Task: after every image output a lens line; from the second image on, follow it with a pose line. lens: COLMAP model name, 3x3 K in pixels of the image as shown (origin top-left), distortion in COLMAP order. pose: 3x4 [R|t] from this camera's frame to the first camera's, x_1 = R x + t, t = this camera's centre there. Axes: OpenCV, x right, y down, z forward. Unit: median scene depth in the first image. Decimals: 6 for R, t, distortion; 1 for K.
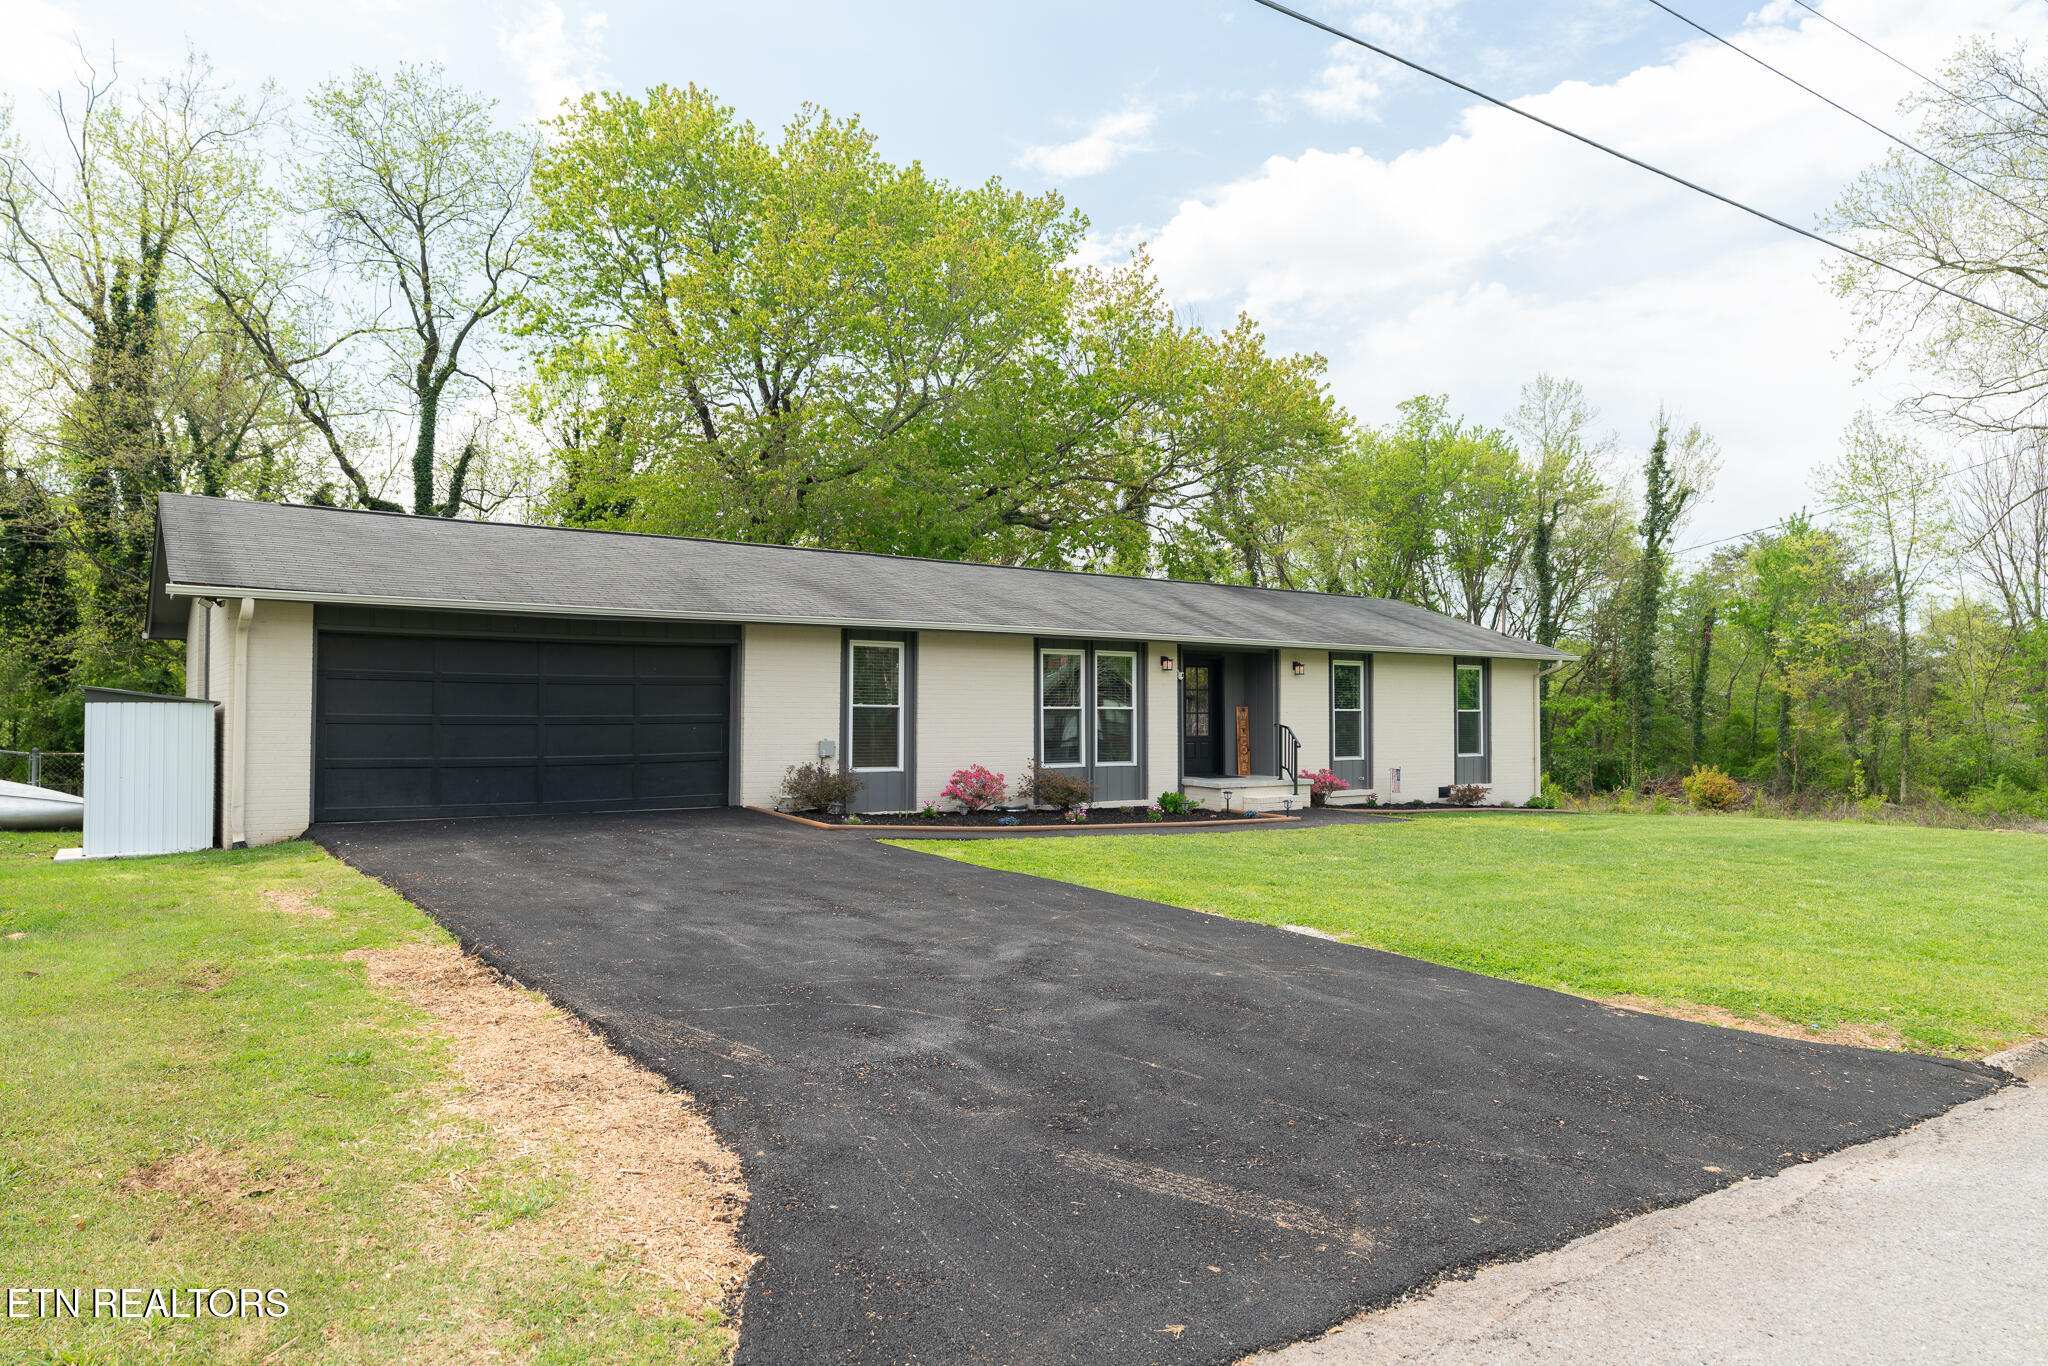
lens RADIAL K [[1269.9, 0, 1015.6], [0, 1269.9, 673.3], [0, 0, 1]] dist [0.001554, -0.000043]
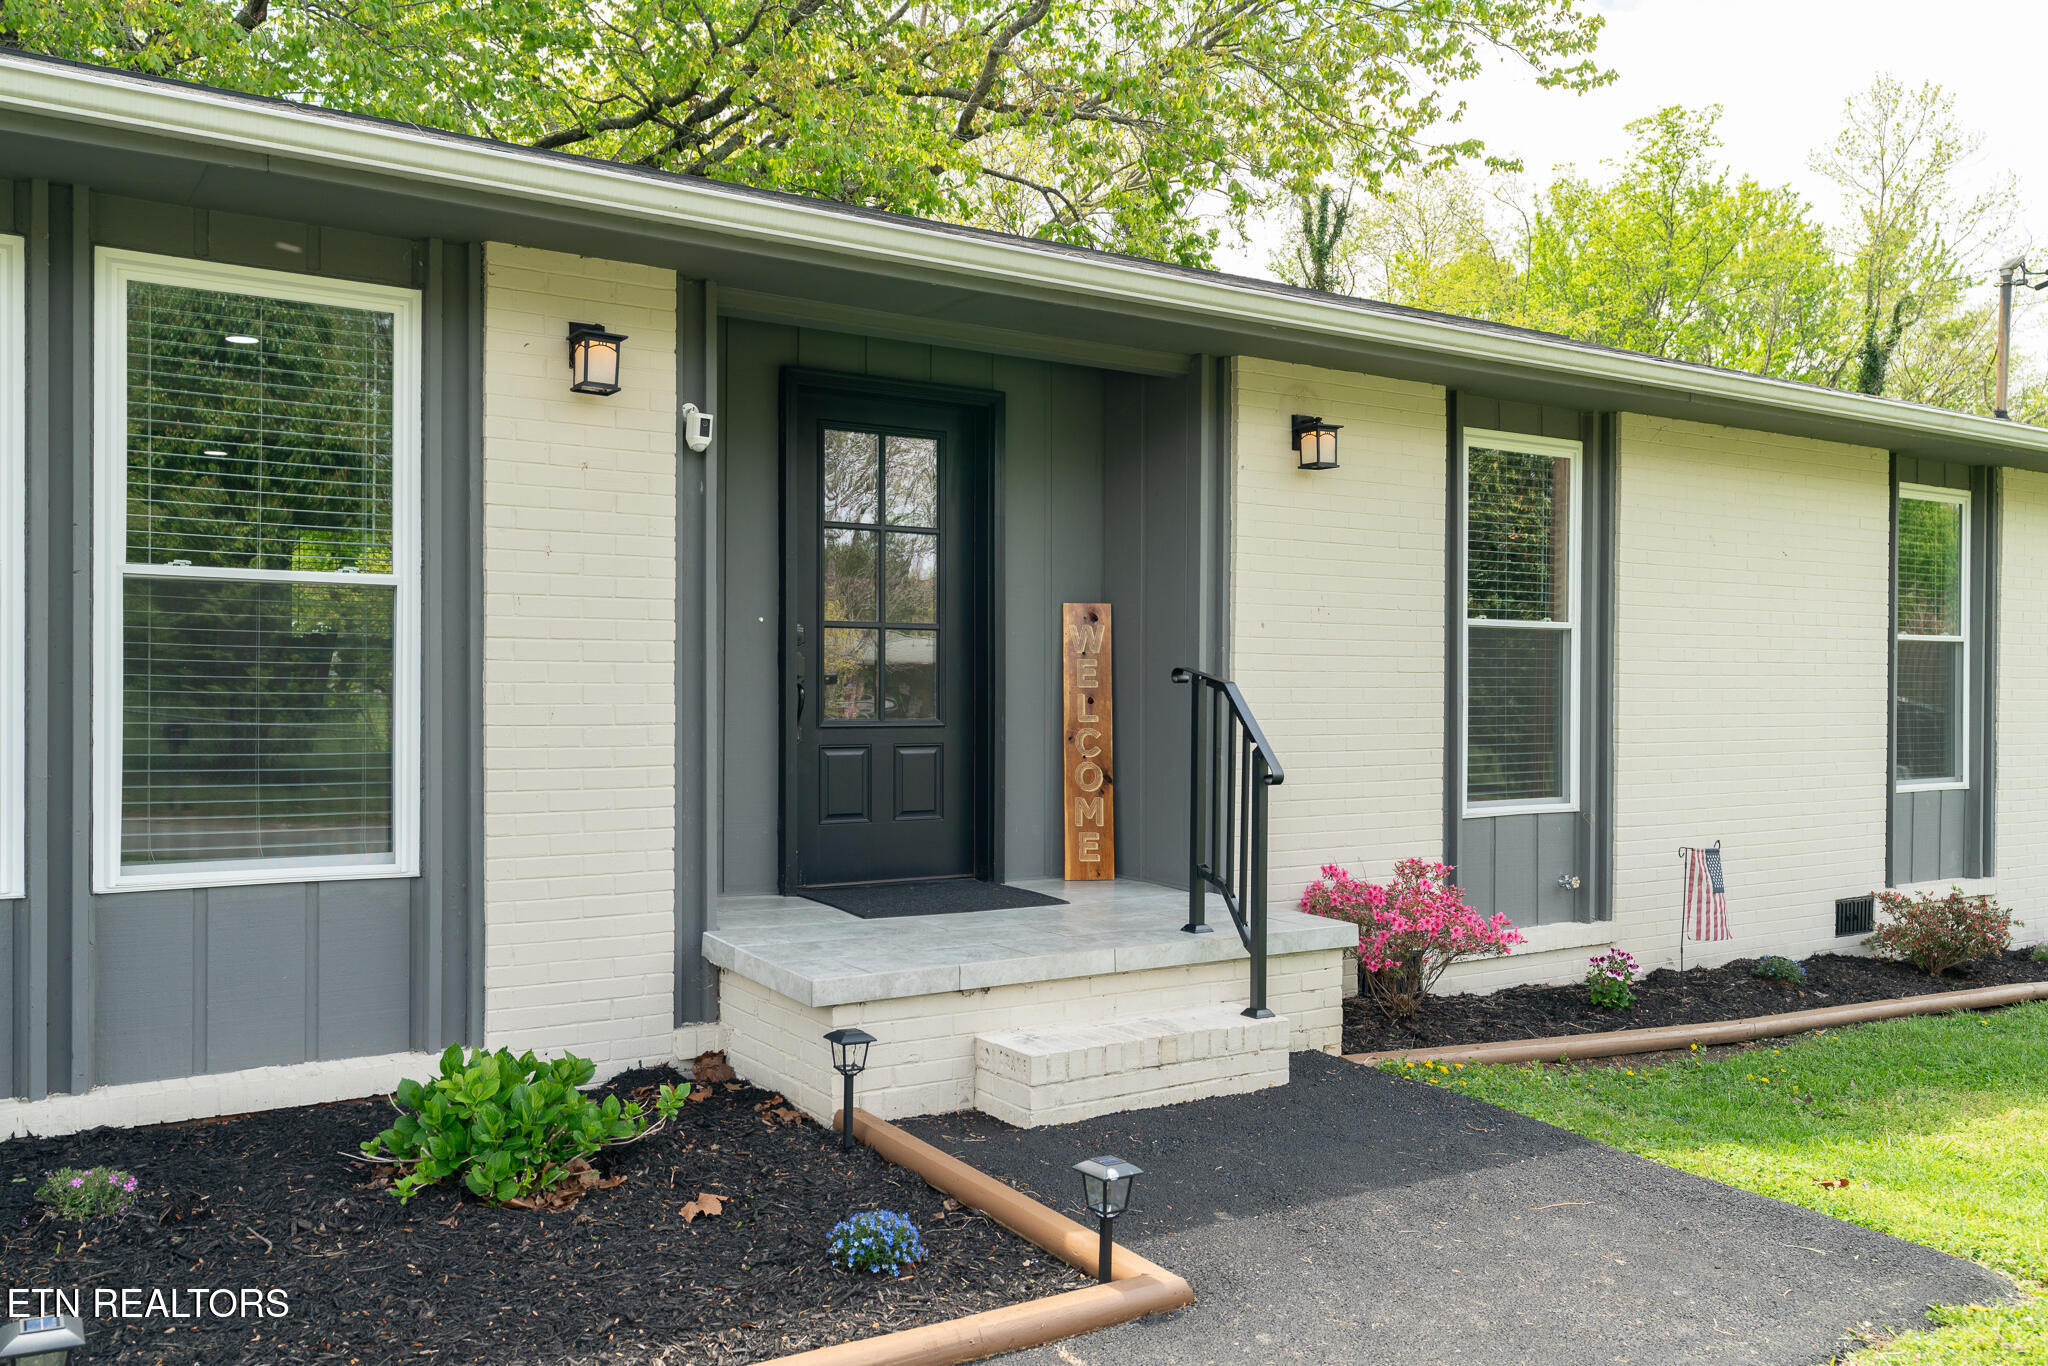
lens RADIAL K [[1711.4, 0, 1030.4], [0, 1711.4, 688.4], [0, 0, 1]] dist [0.003121, 0.005102]
pose [[0.999582, 0.007684, -0.027856, 0.163066], [-0.006446, 0.998998, 0.044283, 0.026426], [0.028169, -0.044085, 0.998631, 0.615974]]
